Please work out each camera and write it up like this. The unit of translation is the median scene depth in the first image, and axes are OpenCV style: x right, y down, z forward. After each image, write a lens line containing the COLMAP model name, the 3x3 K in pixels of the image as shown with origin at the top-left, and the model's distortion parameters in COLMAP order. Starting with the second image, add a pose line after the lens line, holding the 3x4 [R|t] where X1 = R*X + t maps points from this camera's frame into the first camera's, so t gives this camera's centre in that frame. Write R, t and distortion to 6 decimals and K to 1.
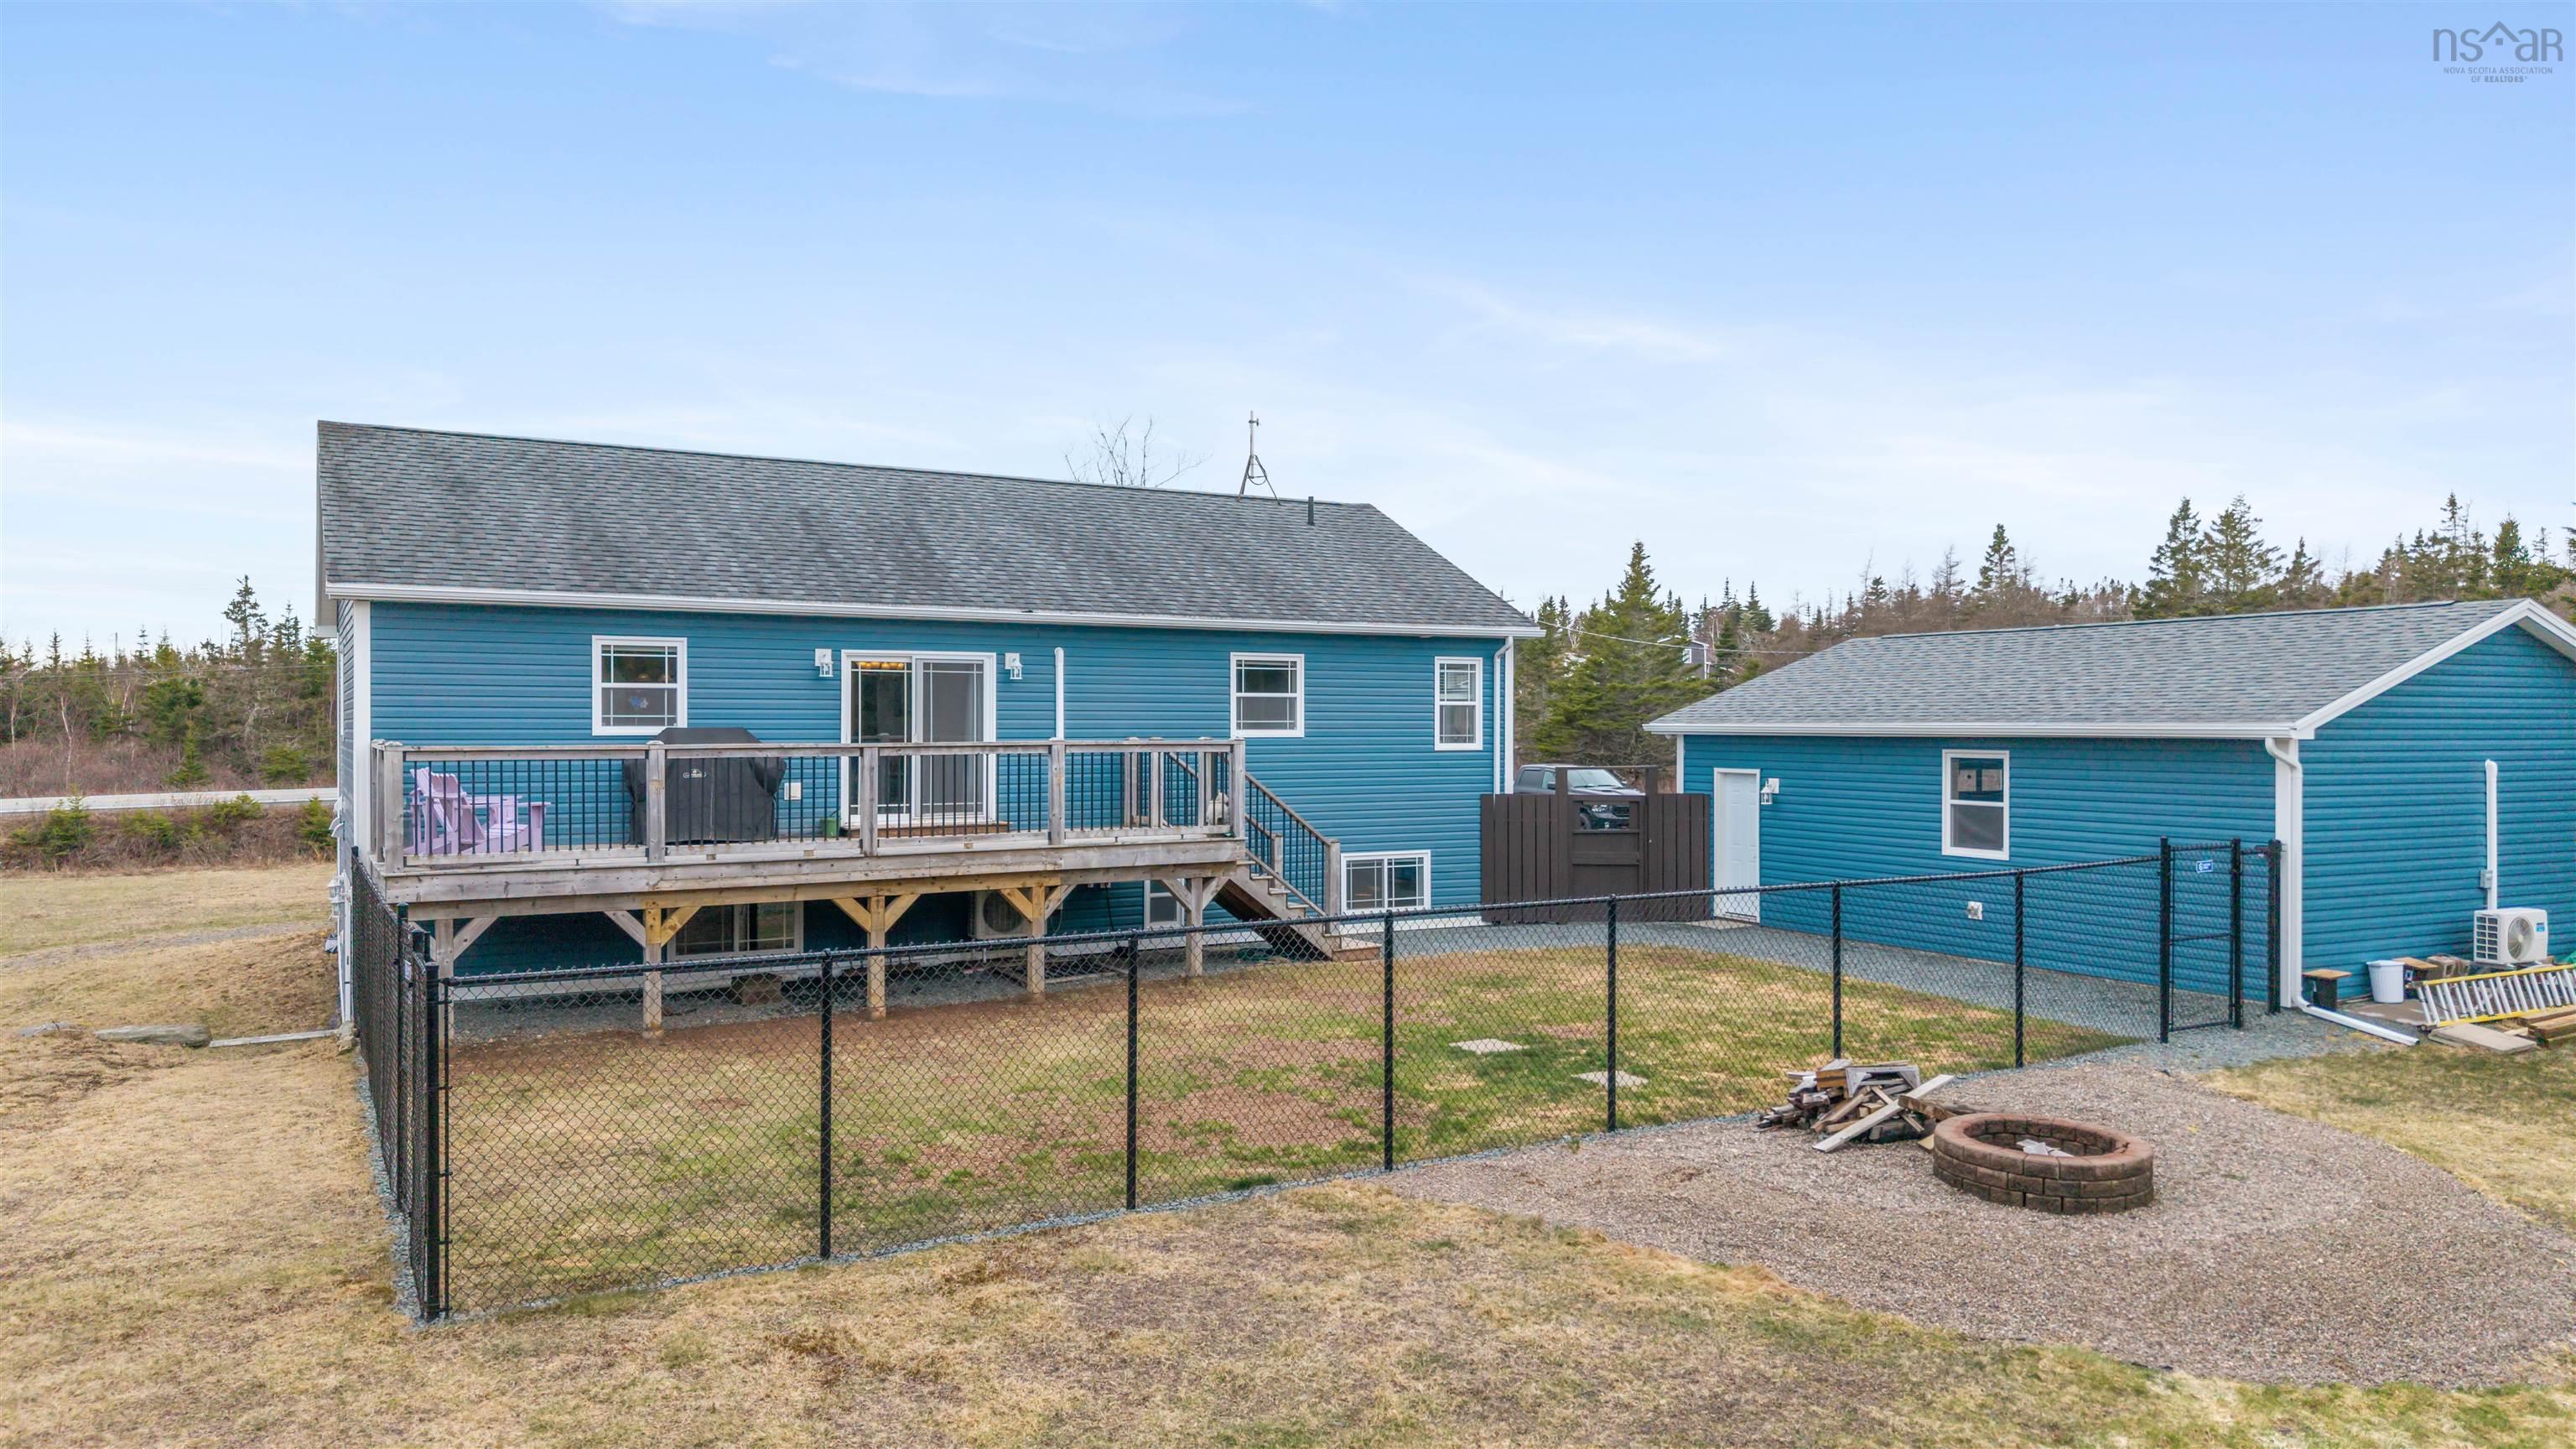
lens RADIAL K [[1754.4, 0, 1282.2], [0, 1754.4, 710.0], [0, 0, 1]] dist [-0.000144, -0.022253]
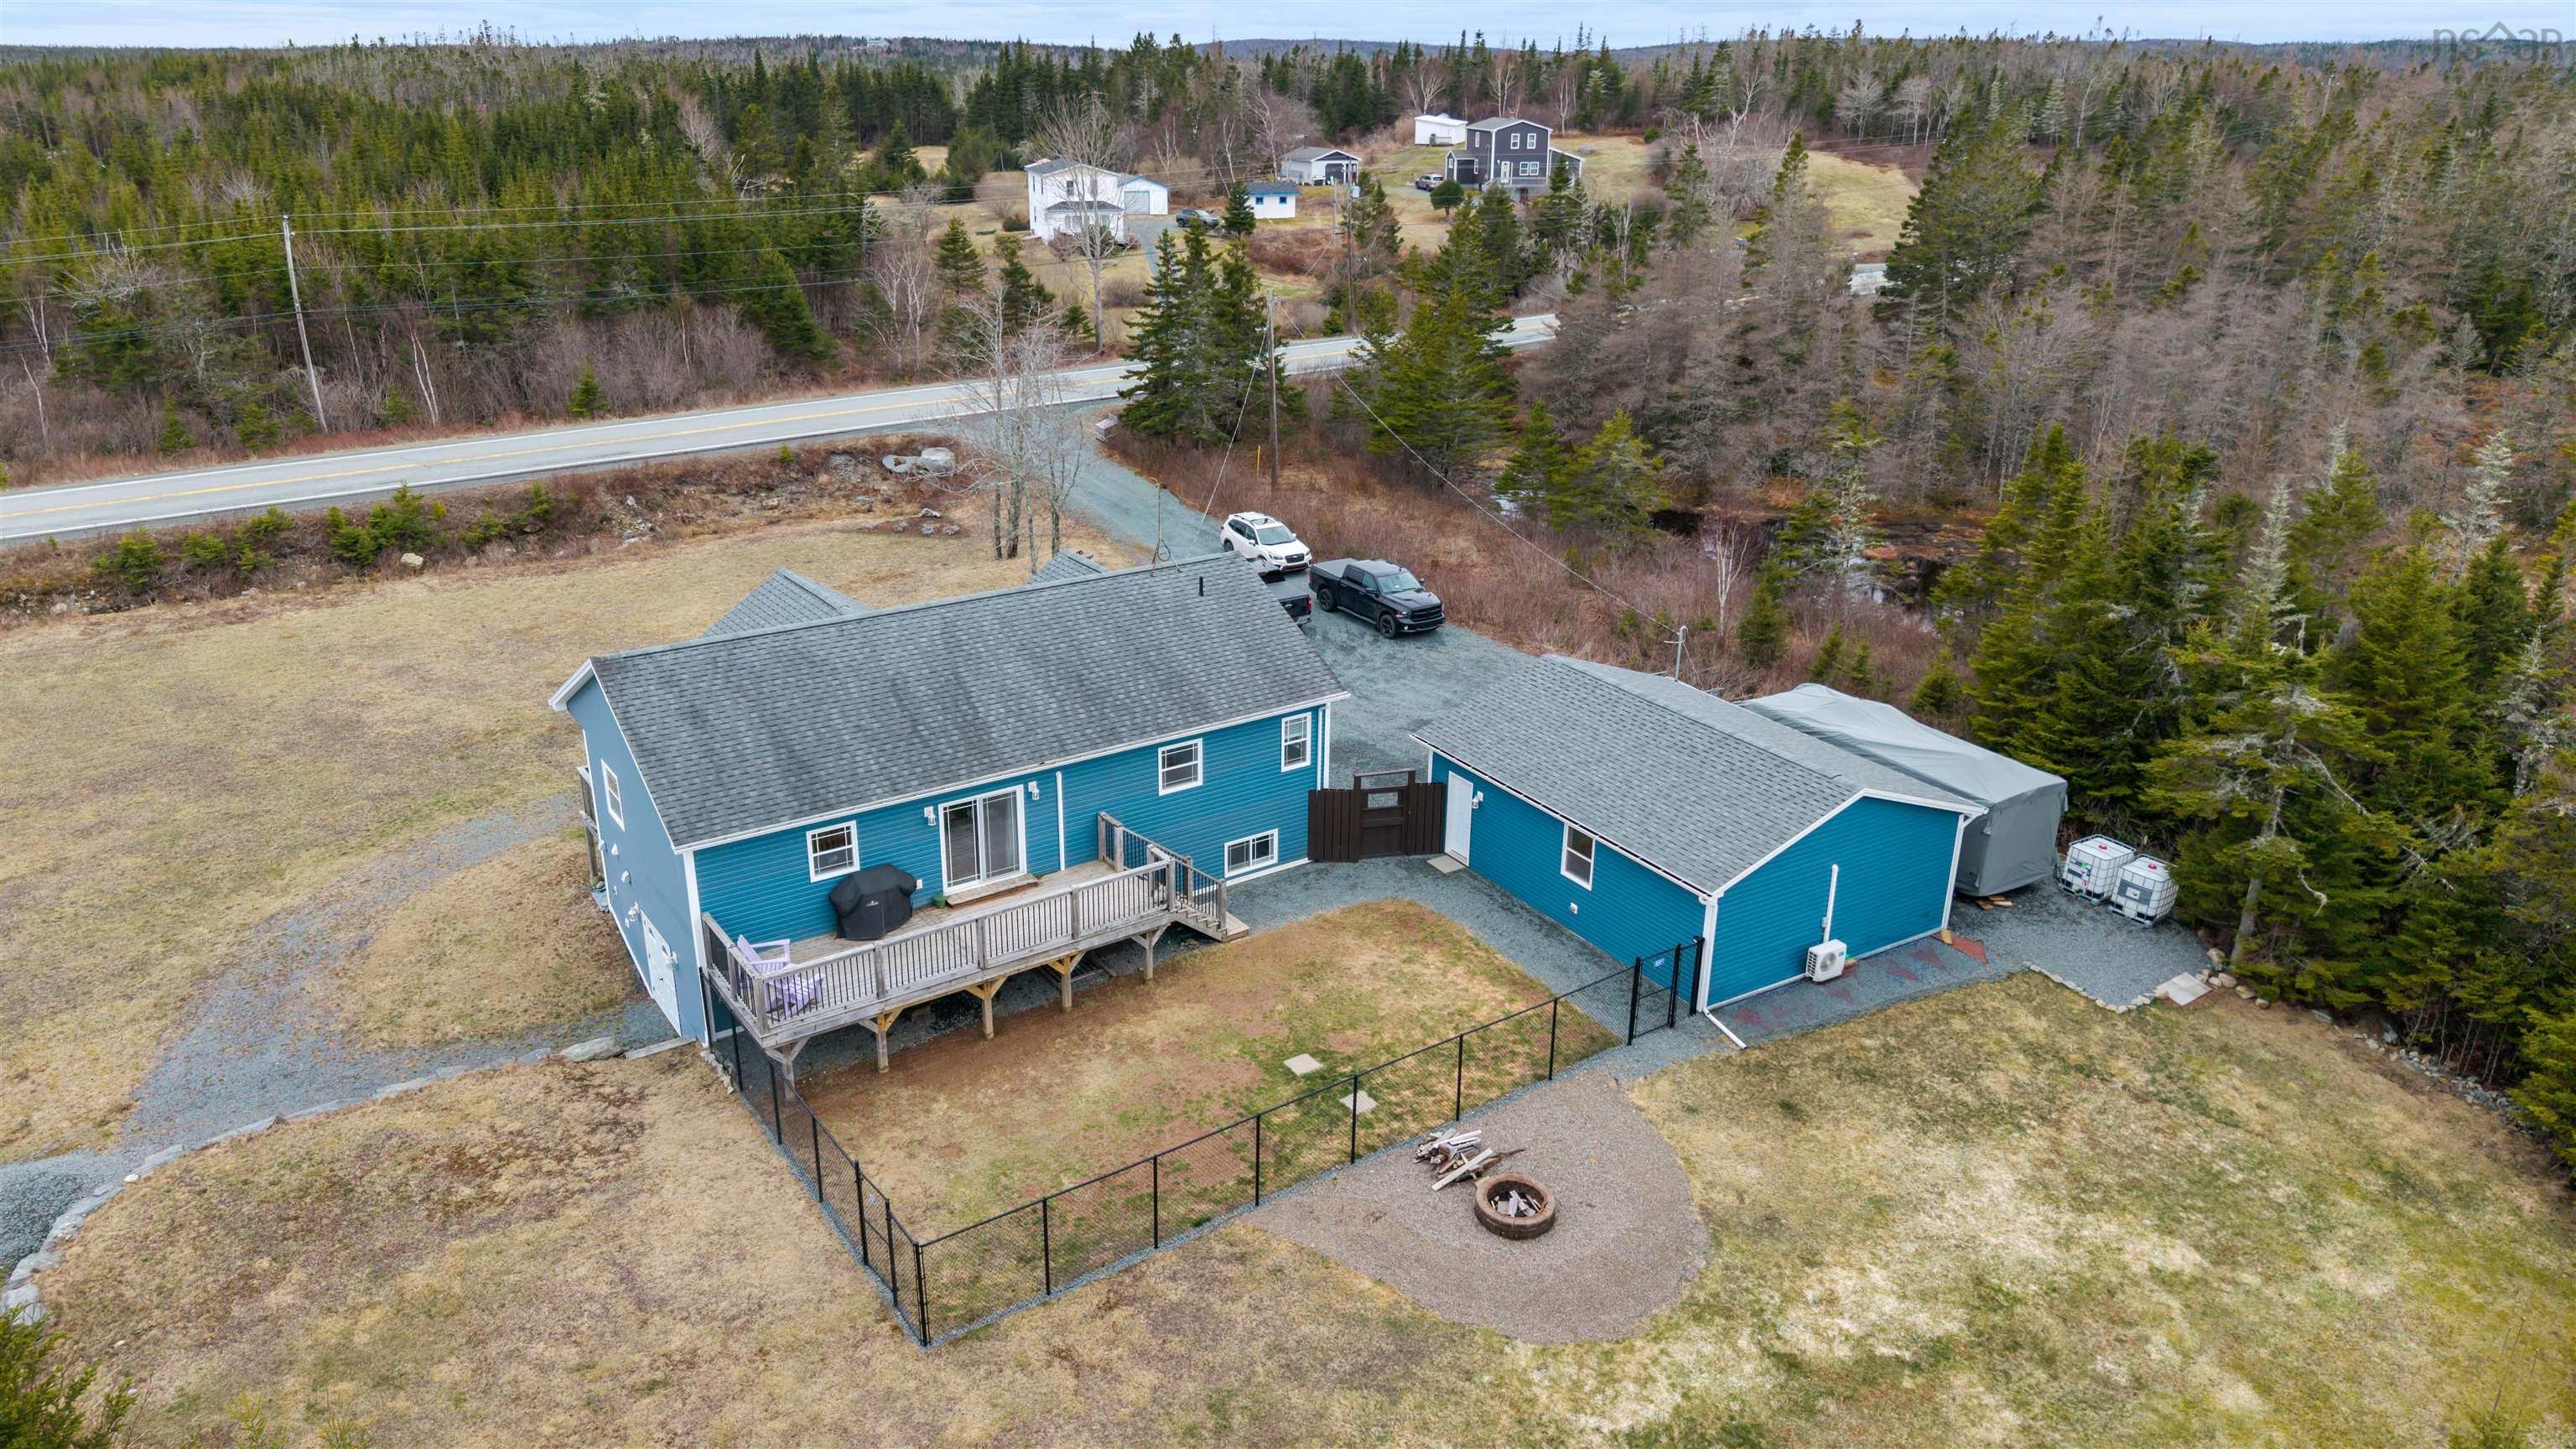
lens RADIAL K [[1754.4, 0, 1290.1], [0, 1754.4, 732.9], [0, 0, 1]] dist [-0.000144, -0.022253]
pose [[0.996257, -0.027575, 0.081922, -0.045208], [-0.006587, 0.920774, 0.390040, -0.773973], [-0.086187, -0.389120, 0.917146, -0.587361]]
